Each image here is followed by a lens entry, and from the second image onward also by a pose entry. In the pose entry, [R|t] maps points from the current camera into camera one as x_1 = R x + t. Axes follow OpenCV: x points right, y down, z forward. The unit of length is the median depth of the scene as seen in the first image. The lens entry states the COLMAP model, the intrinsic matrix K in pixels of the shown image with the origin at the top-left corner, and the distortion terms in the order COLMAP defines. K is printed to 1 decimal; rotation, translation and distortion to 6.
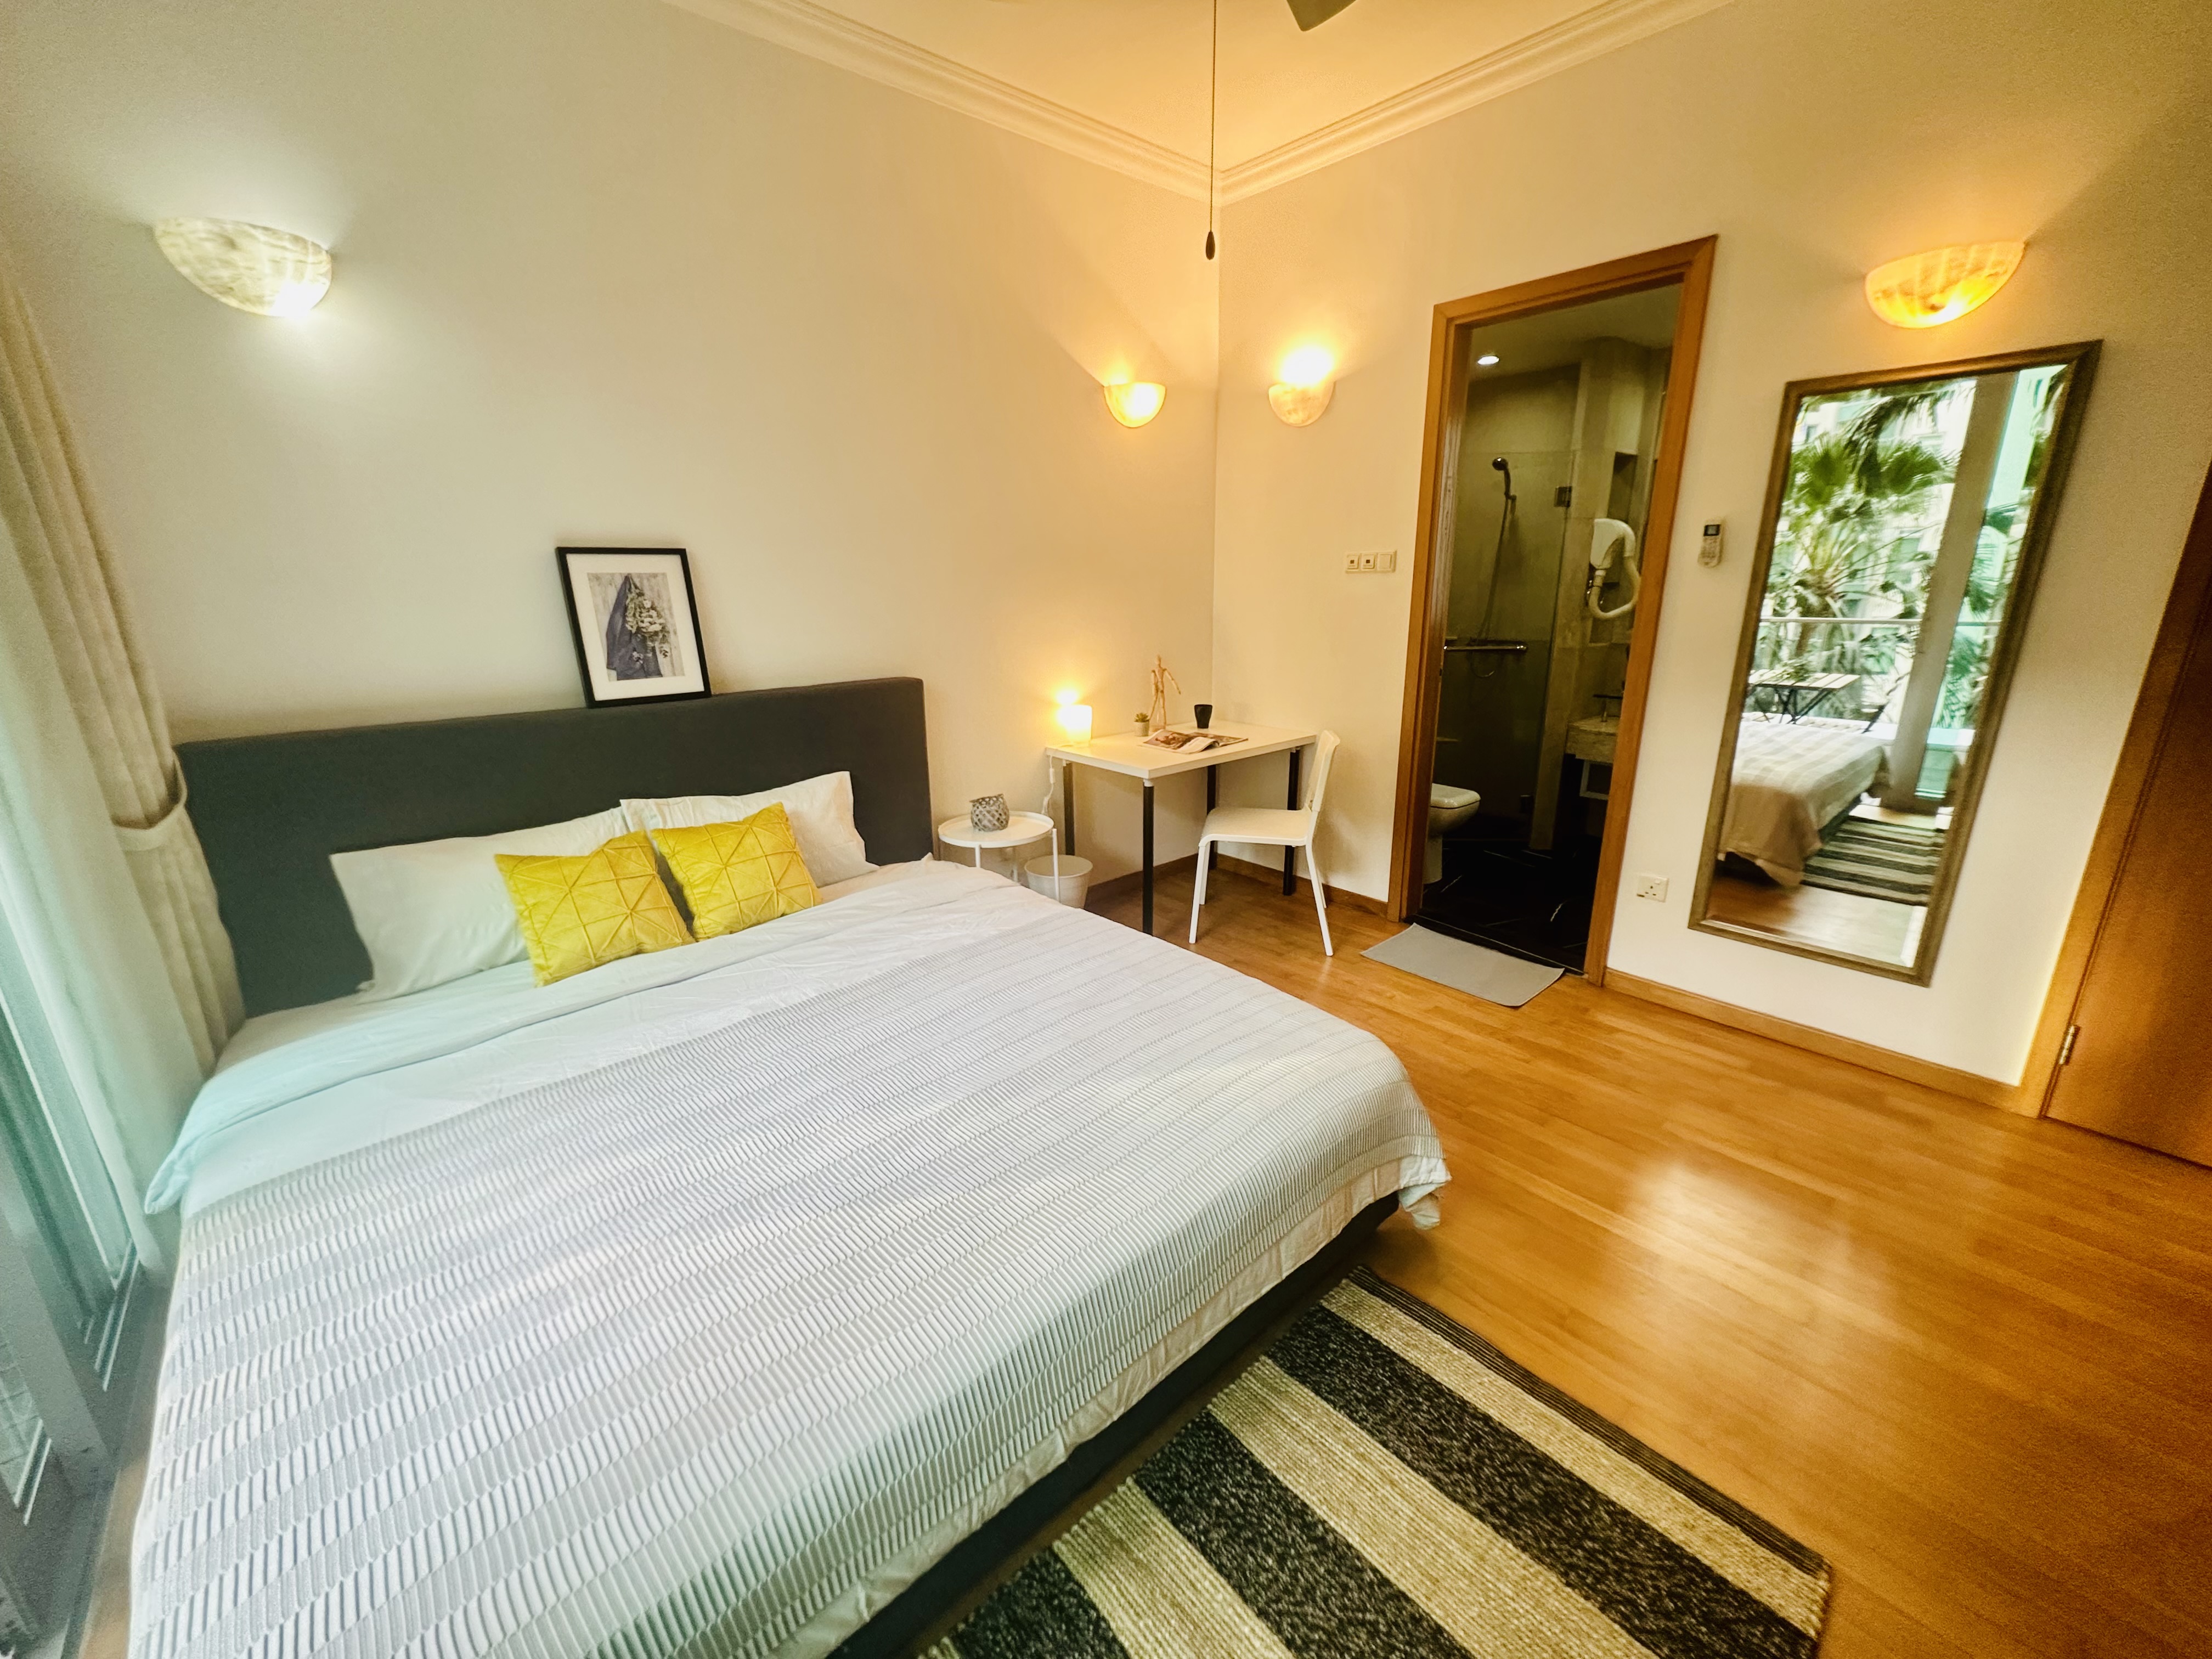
lens RADIAL K [[881.4, 0, 1106.2], [0, 881.4, 832.1], [0, 0, 1]] dist [-0.006776, 0.001468]
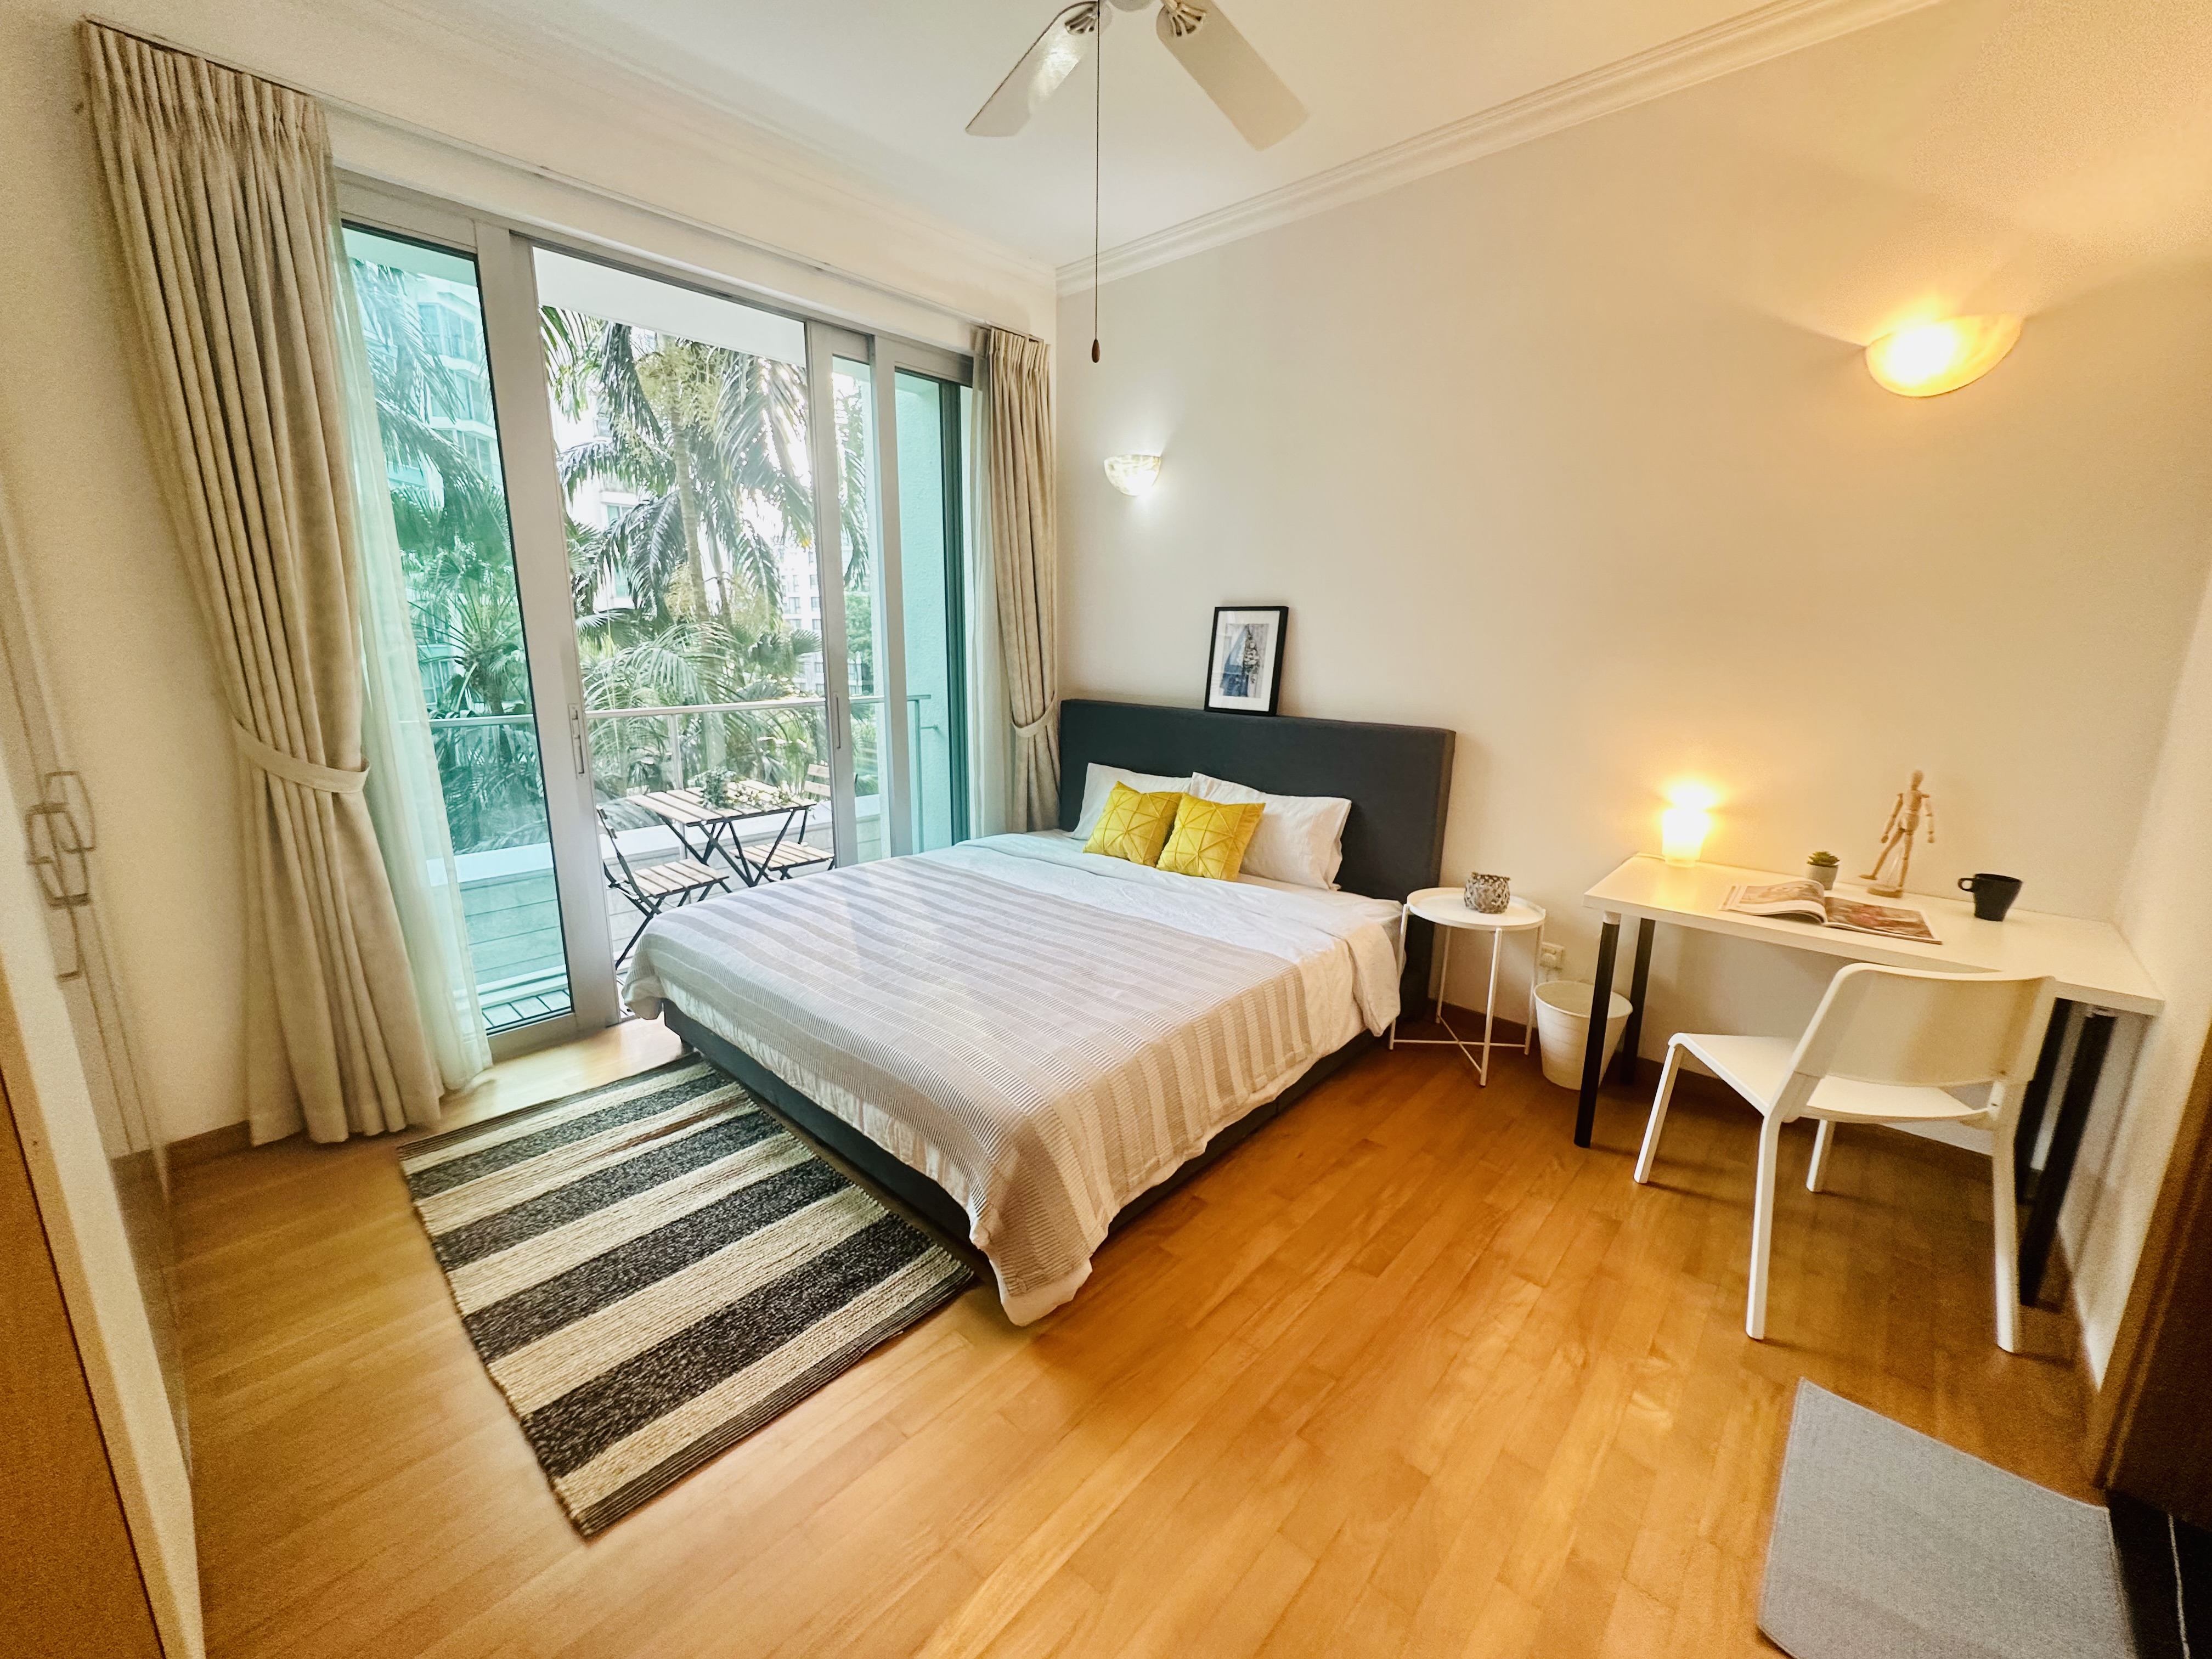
lens RADIAL K [[881.4, 0, 1104.5], [0, 881.4, 824.7], [0, 0, 1]] dist [-0.006776, 0.001468]
pose [[0.106867, 0.226794, -0.968062, 0.889649], [-0.288377, 0.938856, 0.188117, -0.187113], [0.951535, 0.259064, 0.165735, 0.615532]]
